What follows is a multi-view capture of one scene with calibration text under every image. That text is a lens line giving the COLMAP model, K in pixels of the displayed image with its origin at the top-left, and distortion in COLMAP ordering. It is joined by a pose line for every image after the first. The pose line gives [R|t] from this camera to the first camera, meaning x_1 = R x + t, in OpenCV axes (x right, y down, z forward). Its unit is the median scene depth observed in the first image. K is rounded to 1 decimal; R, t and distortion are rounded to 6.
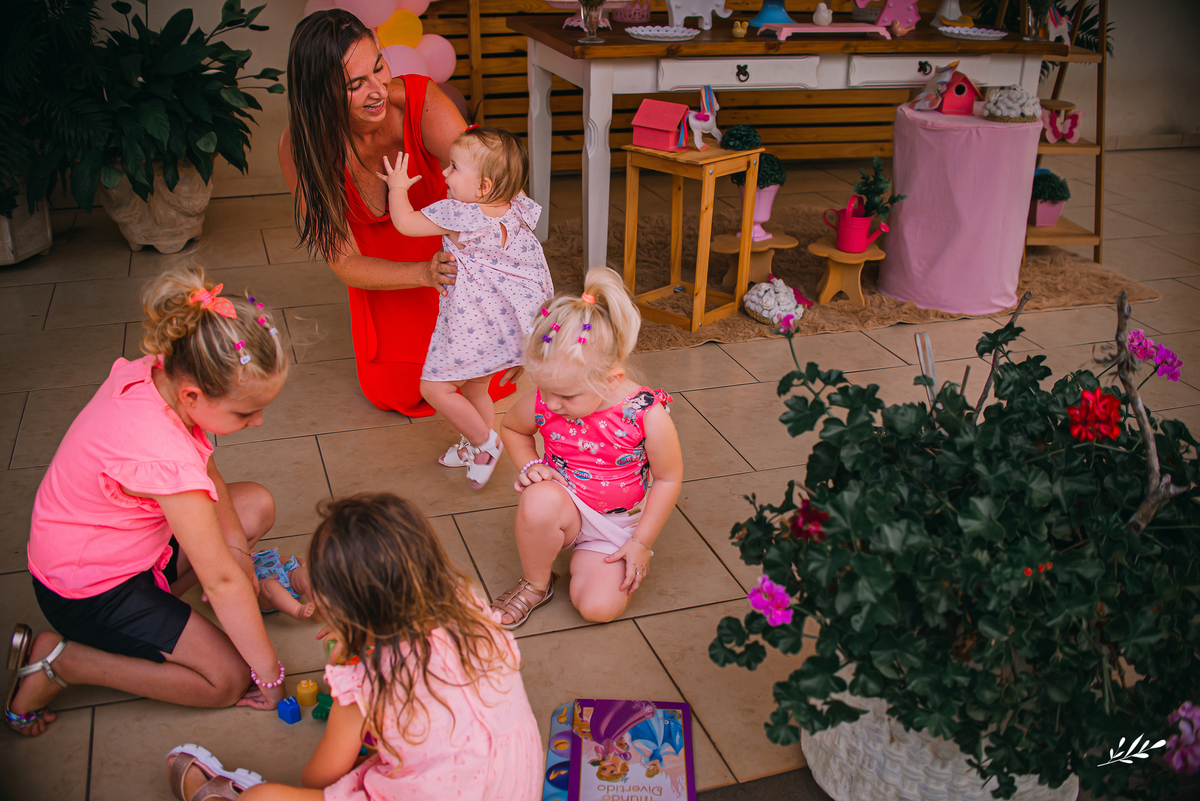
lens RADIAL K [[1197.7, 0, 600.0], [0, 1197.7, 400.5], [0, 0, 1]] dist [-0.075542, -0.000165]
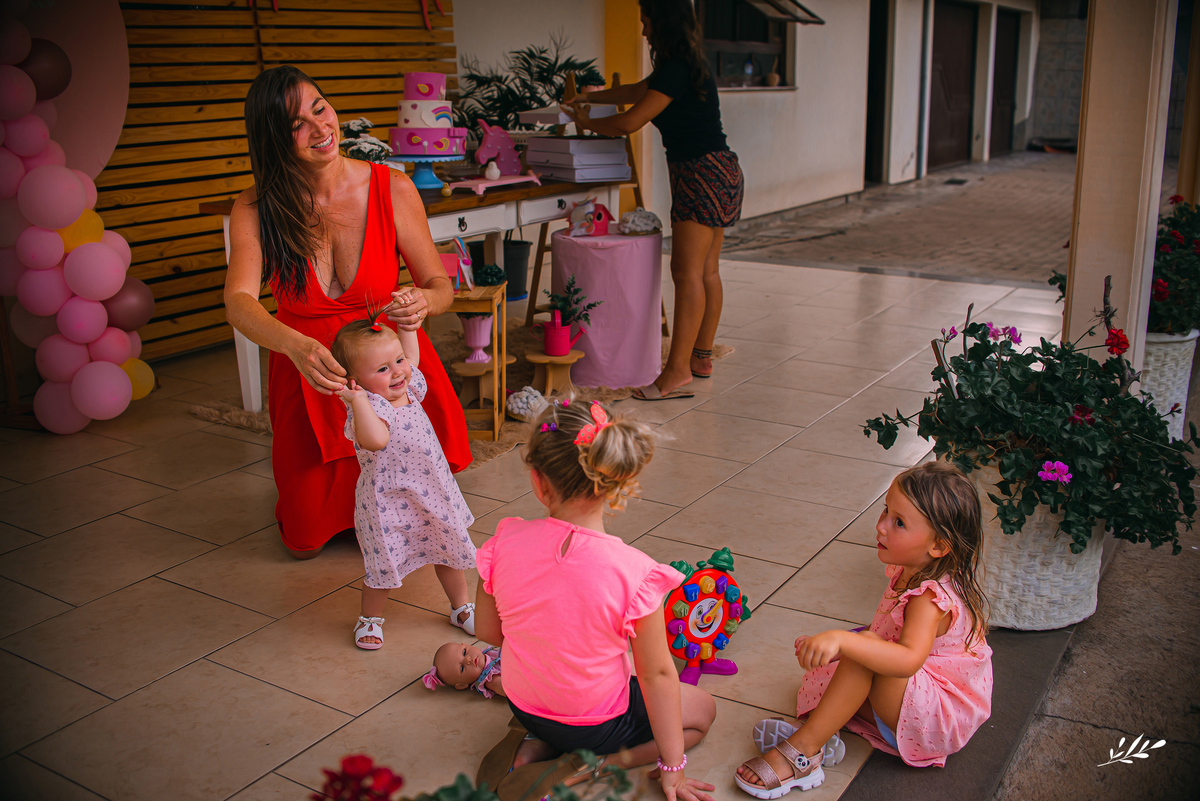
lens RADIAL K [[1195.9, 0, 600.0], [0, 1195.9, 400.5], [0, 0, 1]] dist [-0.002400, 0.000455]
pose [[0.782484, -0.202474, 0.588831, -0.496857], [0.279749, 0.959157, -0.041938, -0.017690], [-0.556290, 0.197541, 0.807167, -0.004366]]
